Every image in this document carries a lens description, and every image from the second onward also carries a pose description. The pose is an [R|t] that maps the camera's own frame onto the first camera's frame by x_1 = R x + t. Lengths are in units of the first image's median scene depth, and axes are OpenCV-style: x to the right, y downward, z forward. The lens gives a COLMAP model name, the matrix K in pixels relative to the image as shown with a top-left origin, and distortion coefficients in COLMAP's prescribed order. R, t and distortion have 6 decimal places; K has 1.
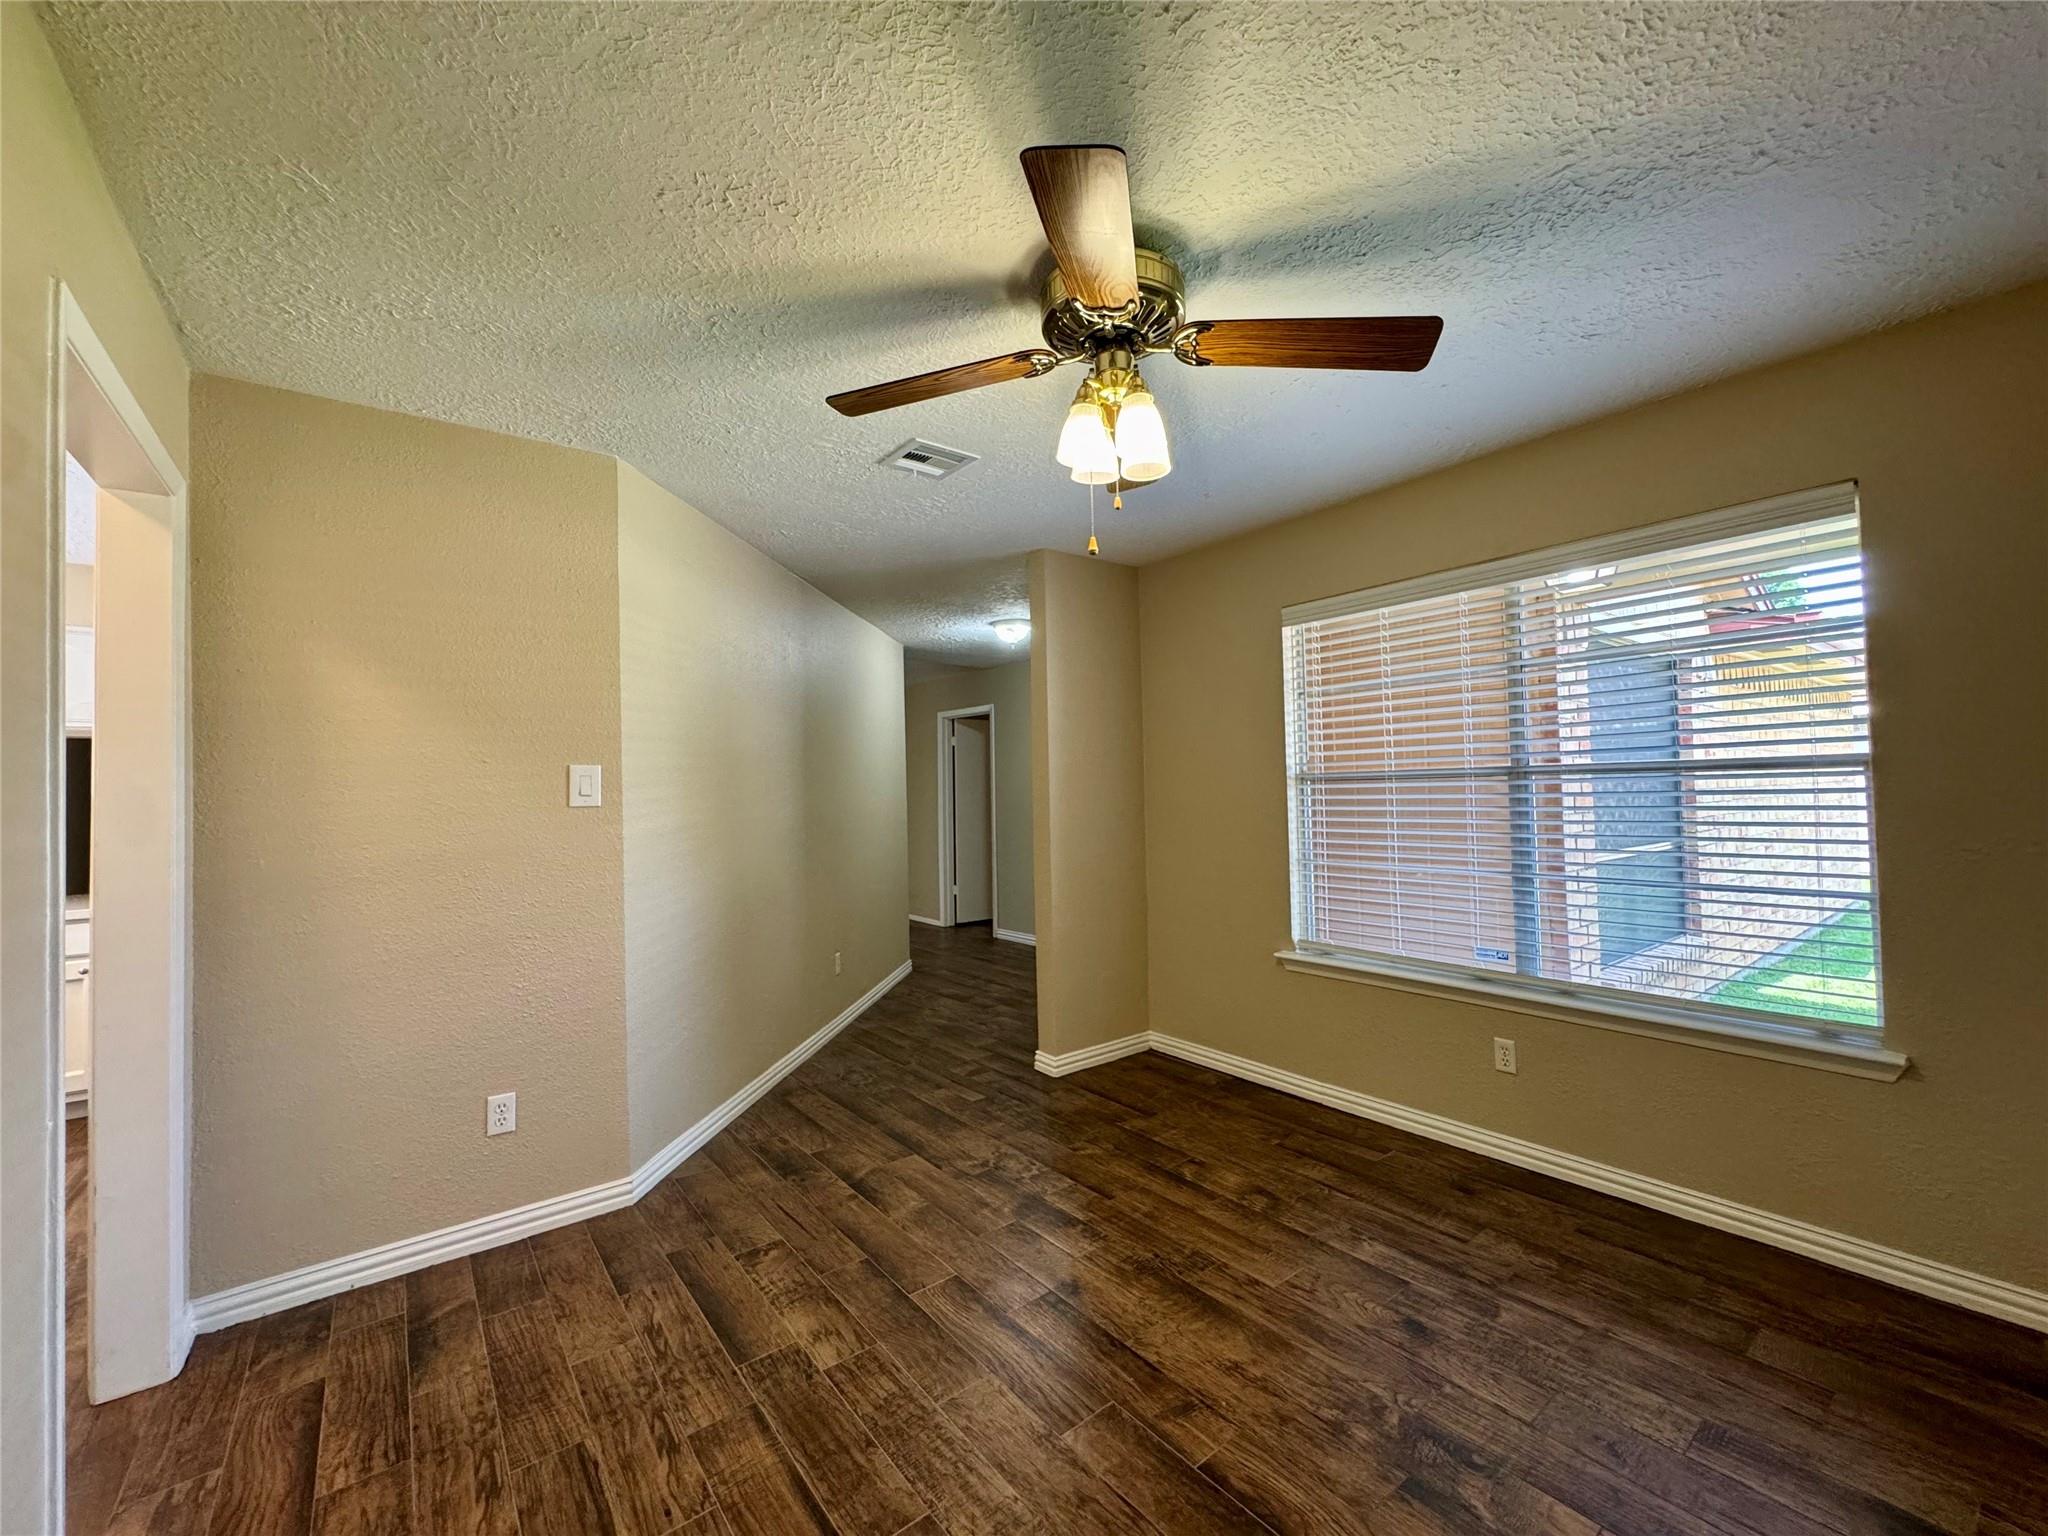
lens RADIAL K [[816.3, 0, 1018.3], [0, 816.3, 765.5], [0, 0, 1]] dist [-0.003332, 0.000301]
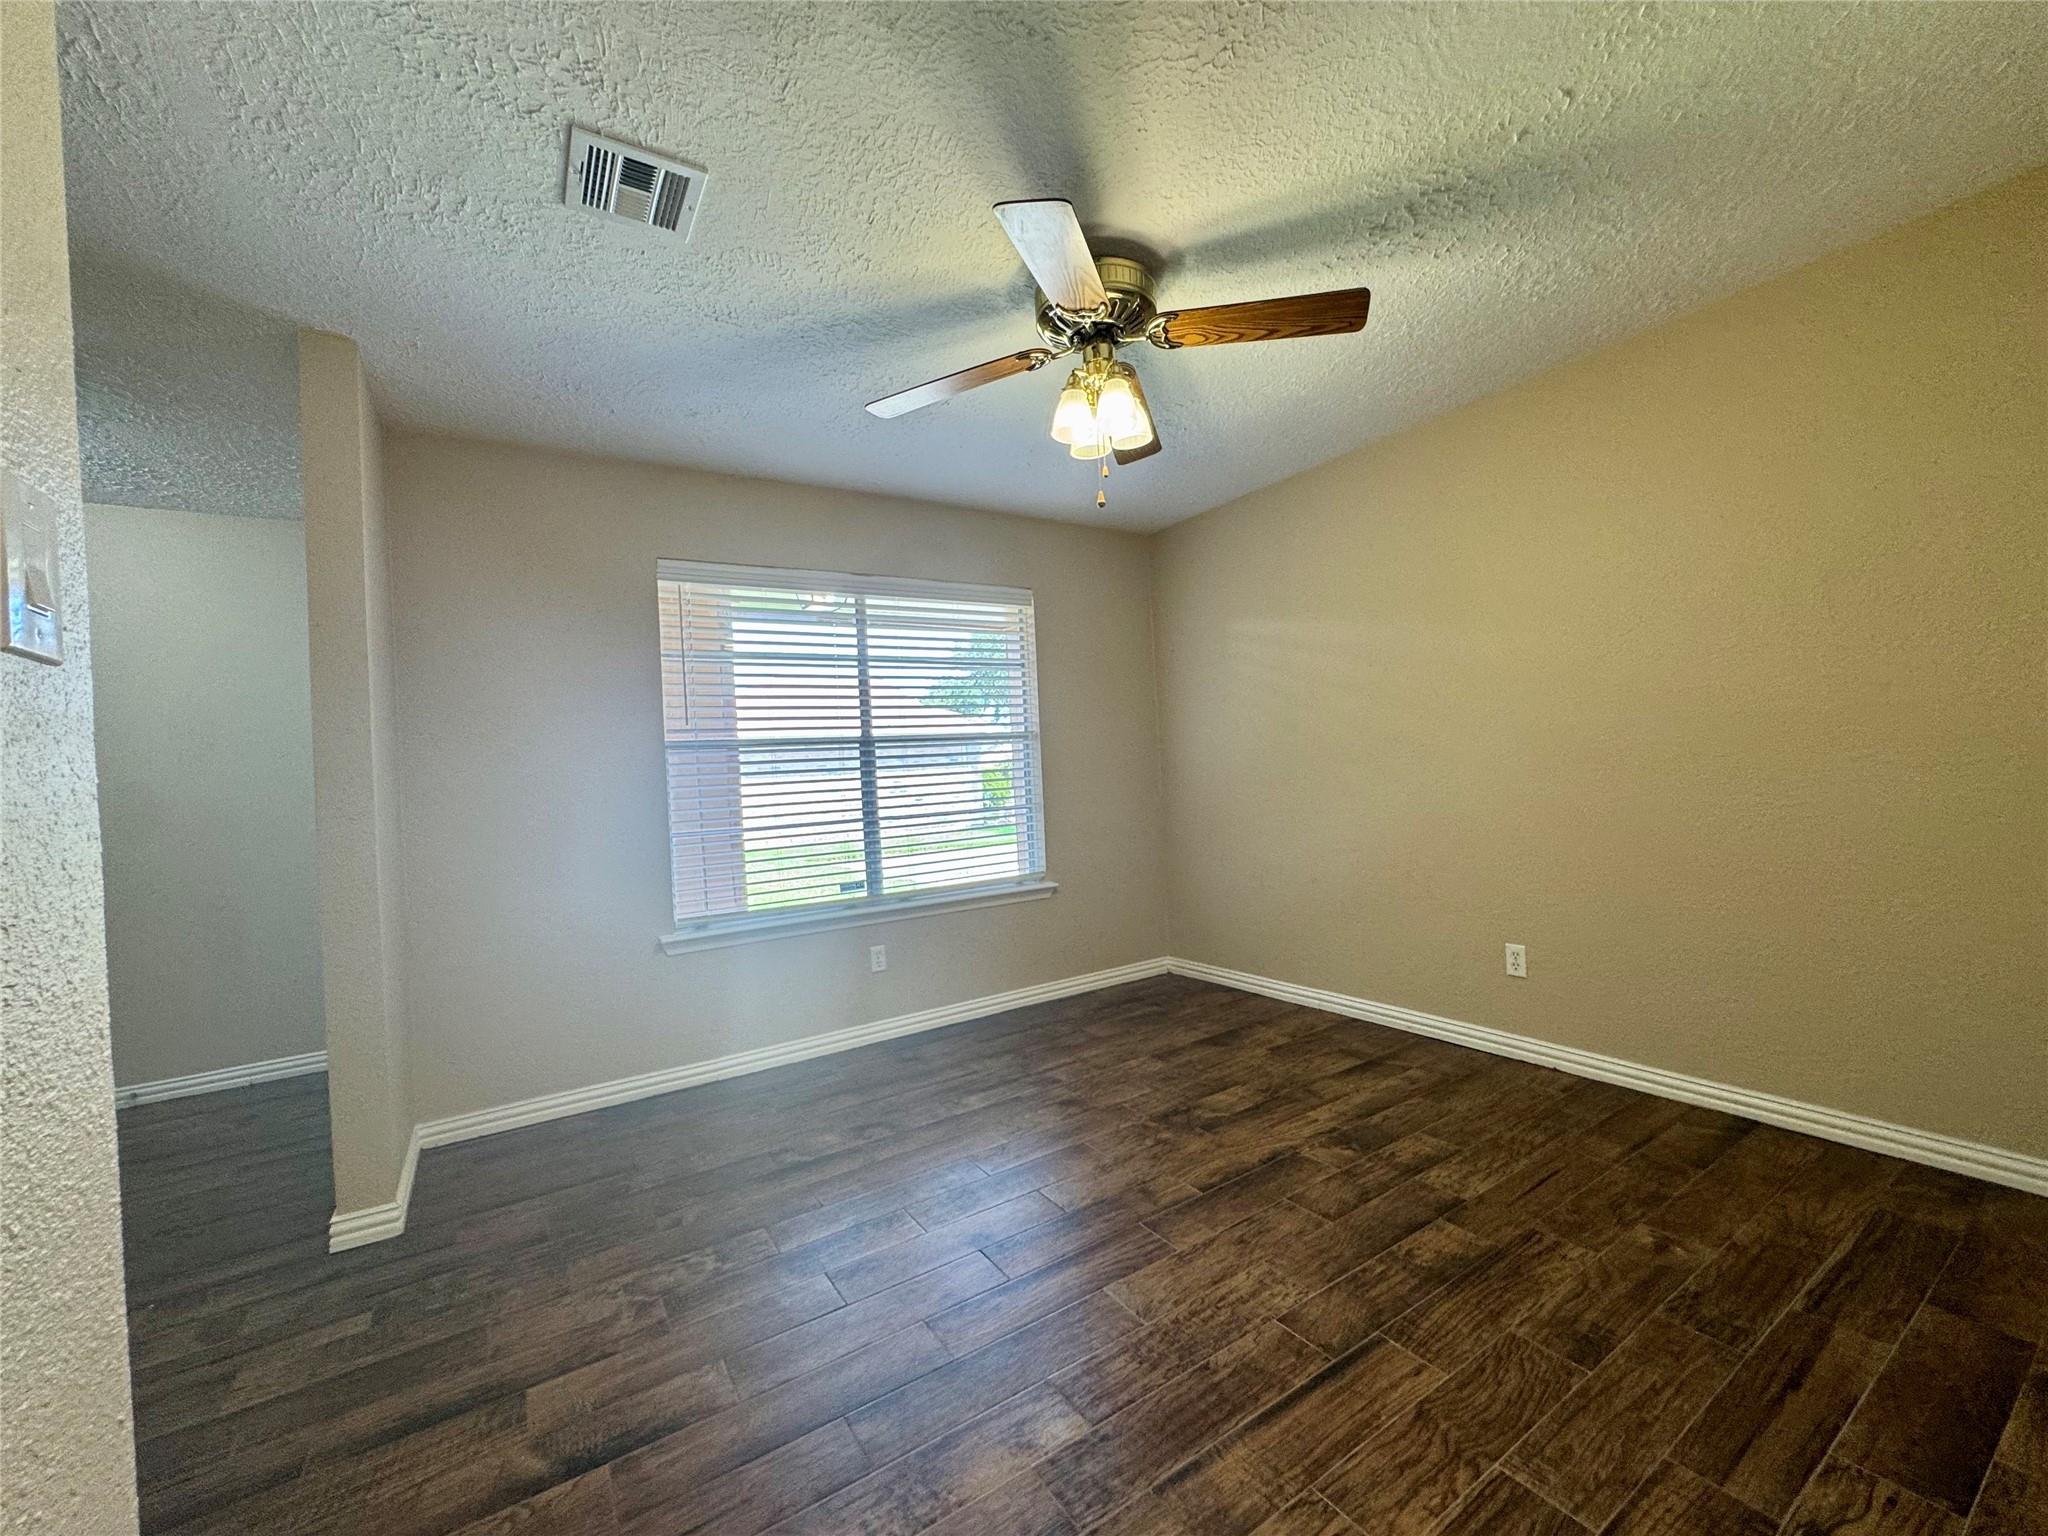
lens RADIAL K [[816.3, 0, 1030.9], [0, 816.3, 753.2], [0, 0, 1]] dist [-0.003332, 0.000301]
pose [[0.088379, 0.037817, 0.995369, -0.995280], [0.020082, 0.999008, -0.039738, 0.126976], [-0.995884, 0.023501, 0.087532, 0.934032]]
